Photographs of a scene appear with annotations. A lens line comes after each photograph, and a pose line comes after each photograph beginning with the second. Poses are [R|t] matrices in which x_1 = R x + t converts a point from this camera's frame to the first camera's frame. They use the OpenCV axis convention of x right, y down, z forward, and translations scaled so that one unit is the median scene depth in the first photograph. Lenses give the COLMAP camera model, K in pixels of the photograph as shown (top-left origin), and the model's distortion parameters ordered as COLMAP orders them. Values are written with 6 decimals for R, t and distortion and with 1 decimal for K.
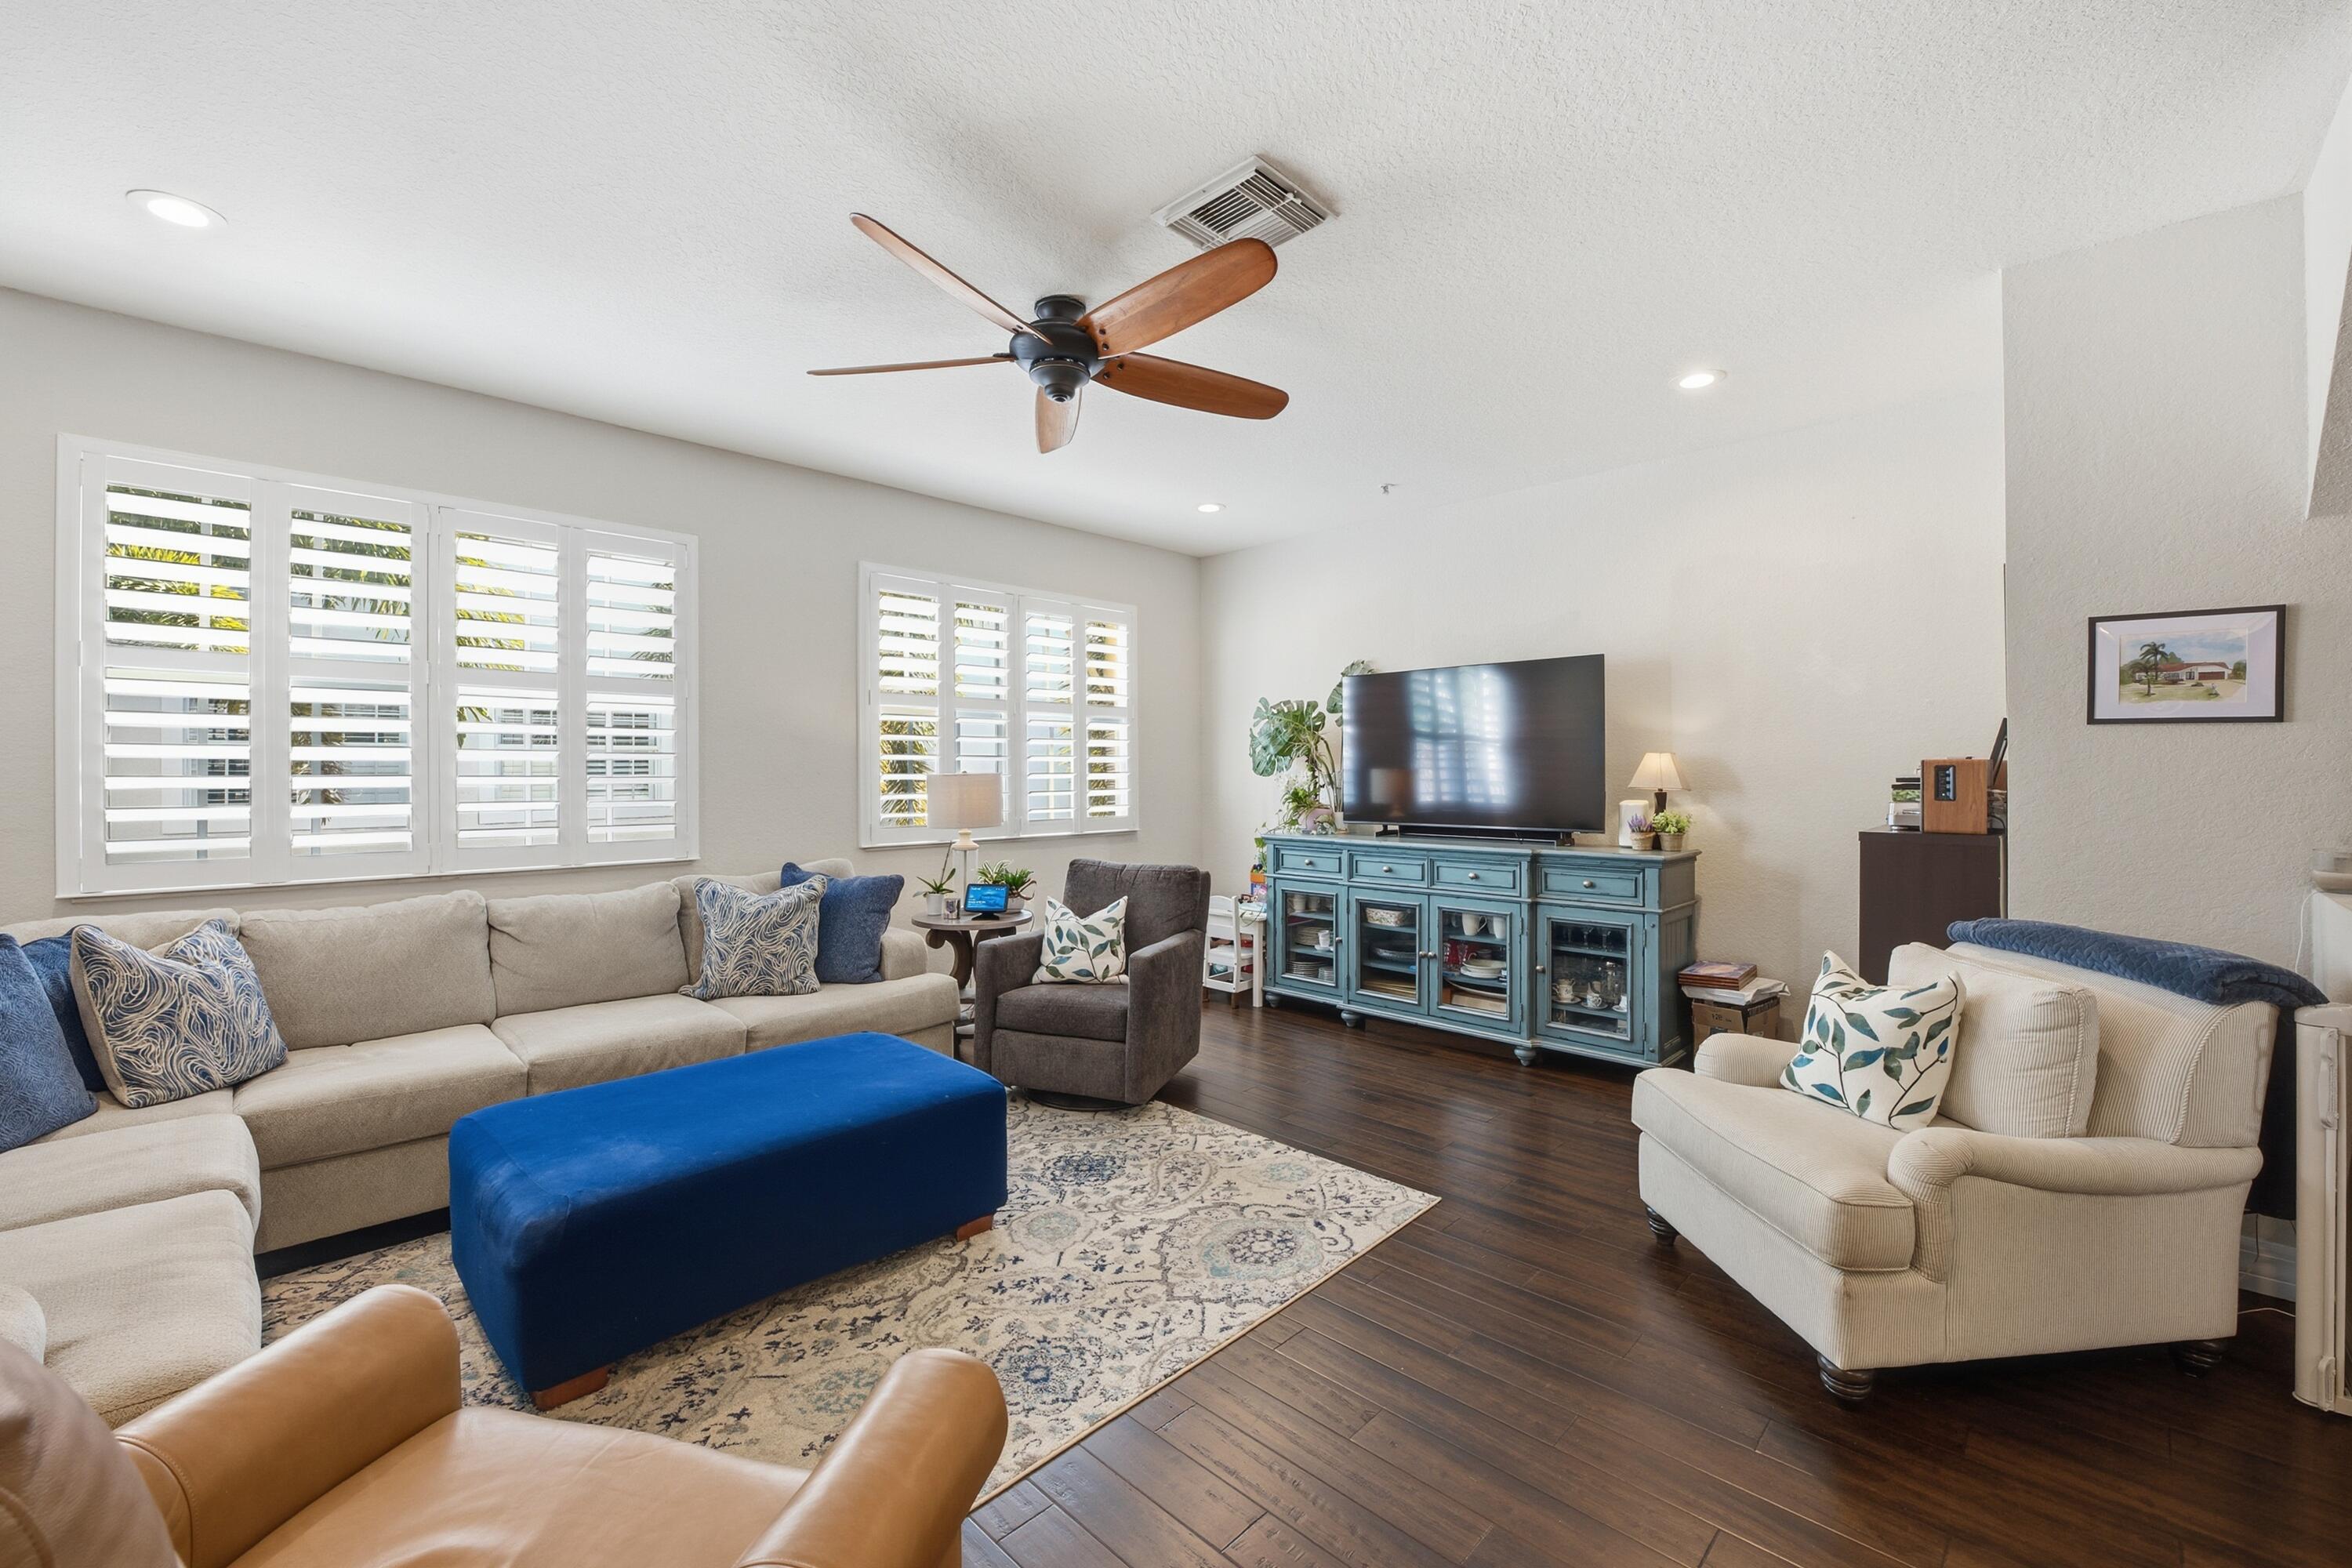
lens RADIAL K [[944.4, 0, 1176.0], [0, 944.4, 784.0], [0, 0, 1]] dist [-0.000756, -0.000101]
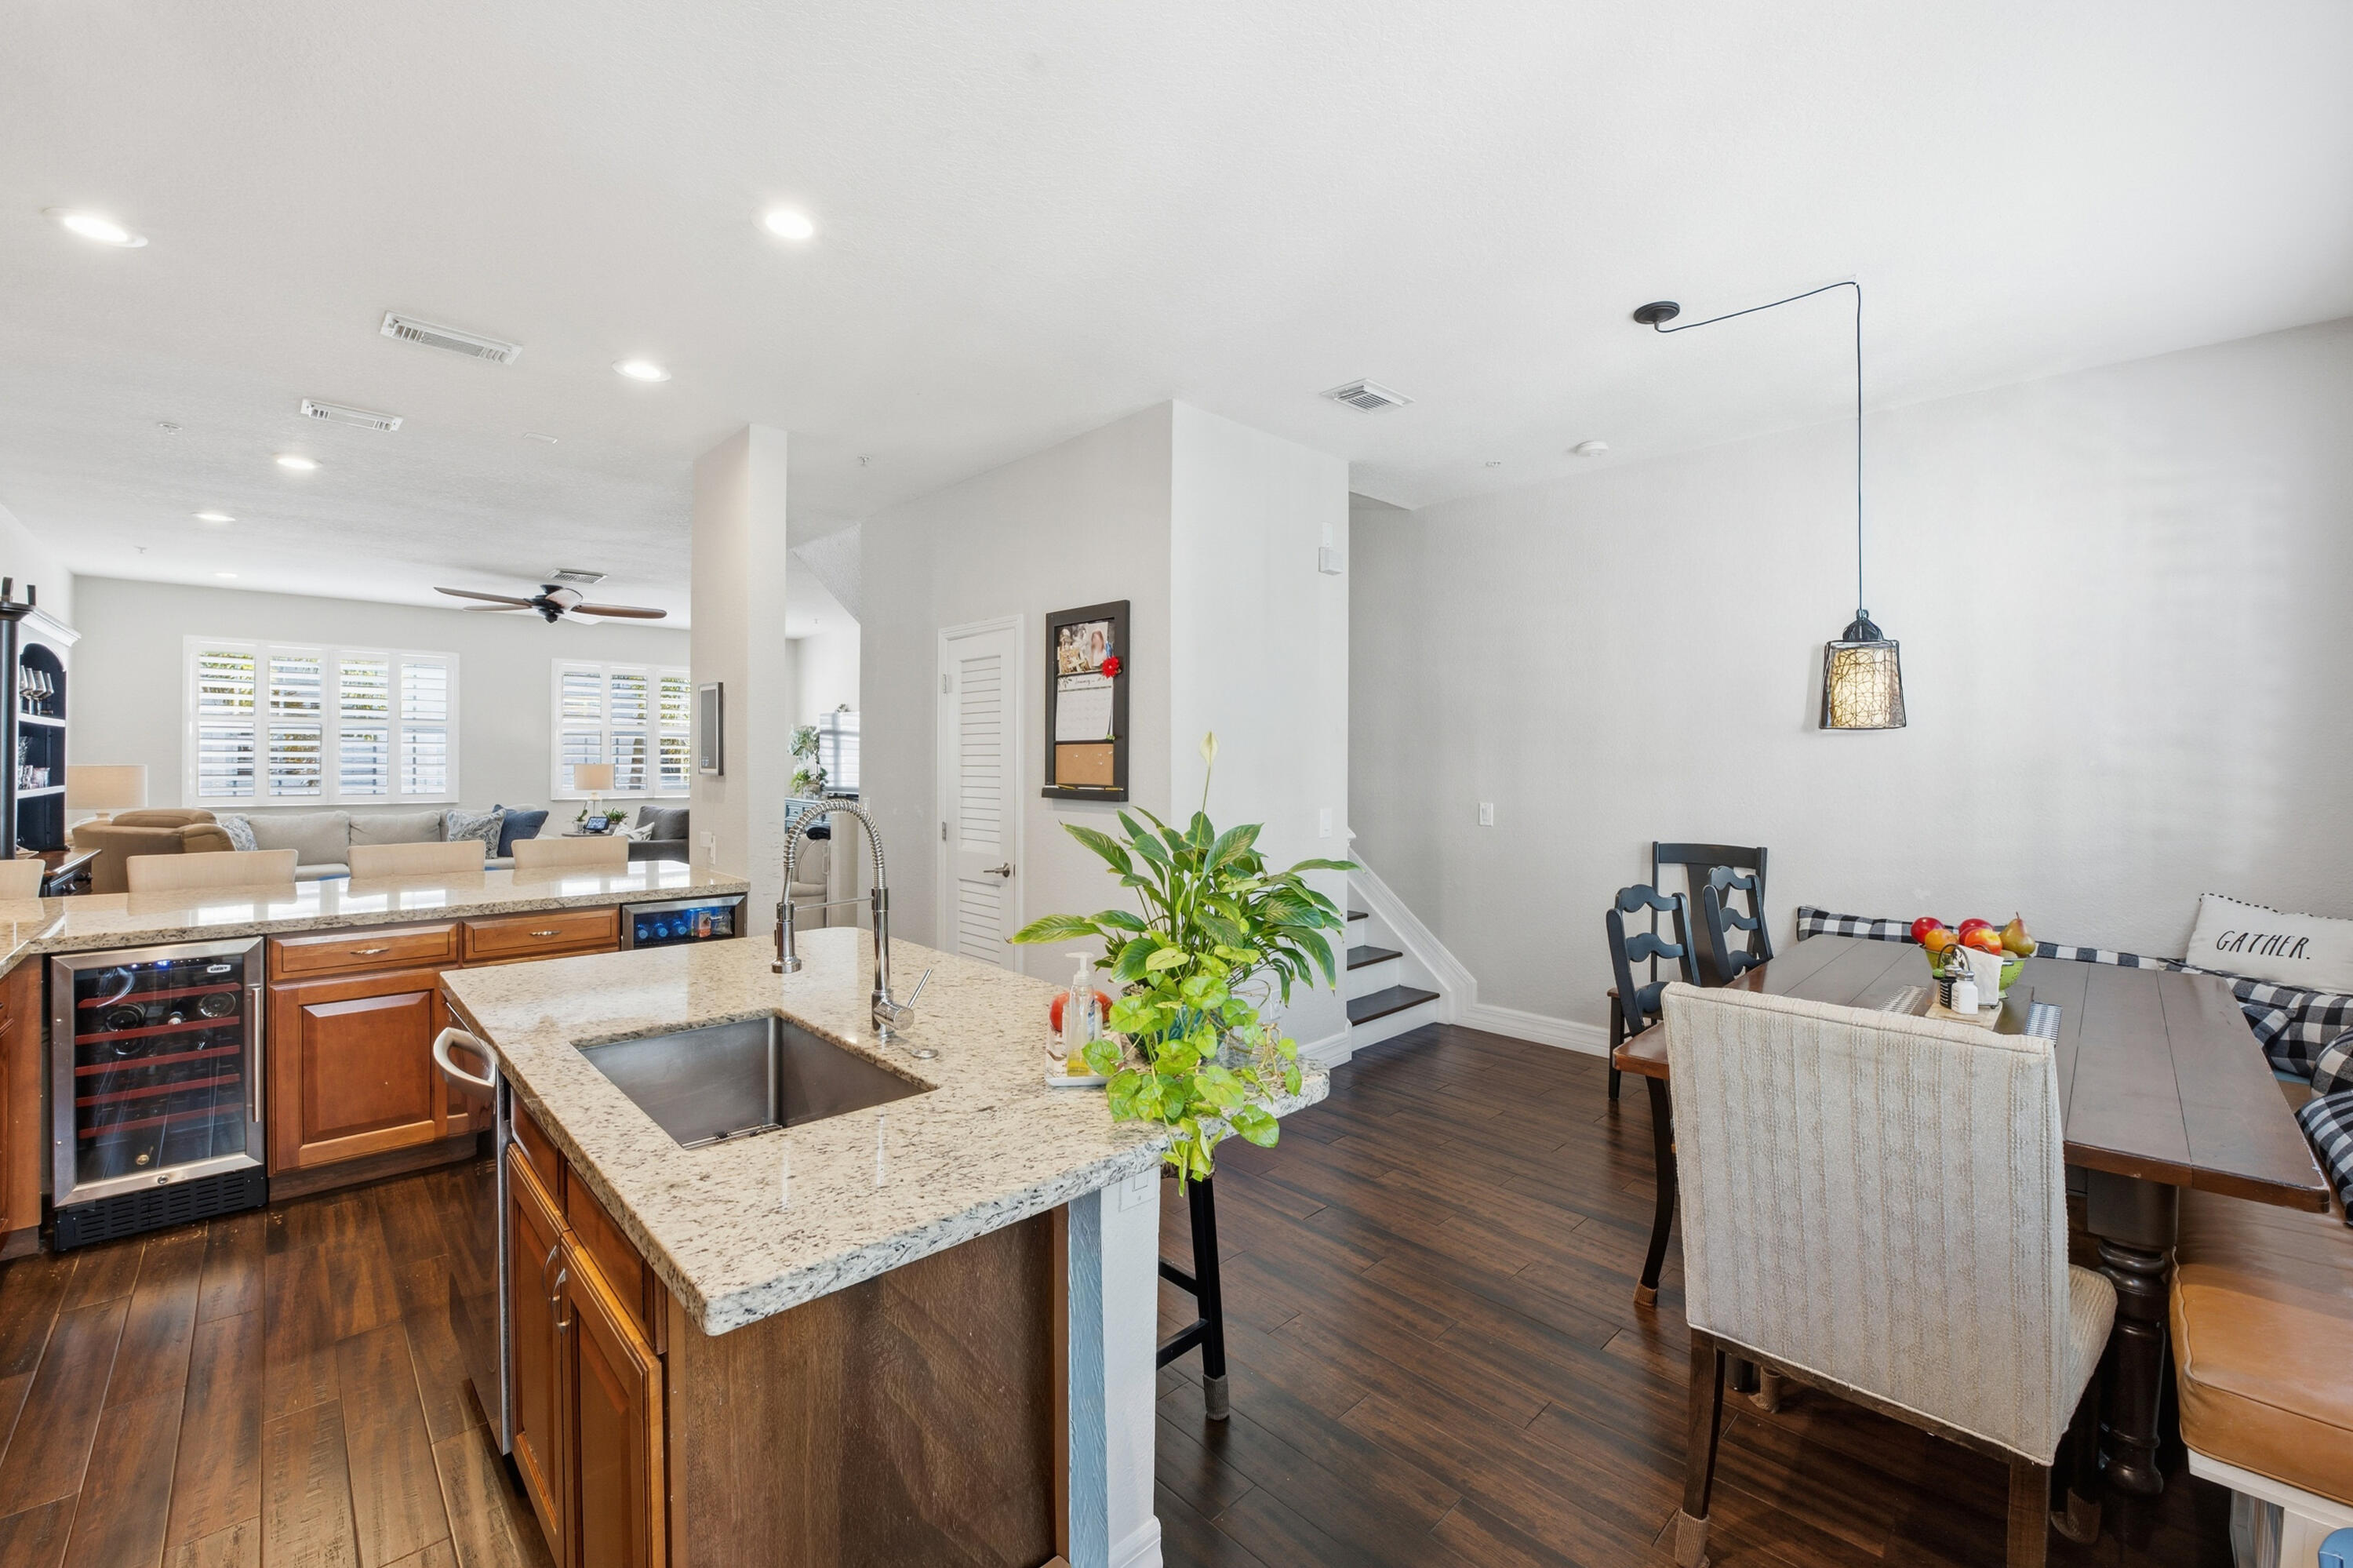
lens RADIAL K [[944.8, 0, 1176.5], [0, 944.8, 784.0], [0, 0, 1]] dist [-0.000756, -0.000101]
pose [[0.999740, 0.007214, -0.021638, 1.447879], [-0.007084, 0.999956, 0.006076, 0.012571], [0.021681, -0.005921, 0.999747, -1.381568]]
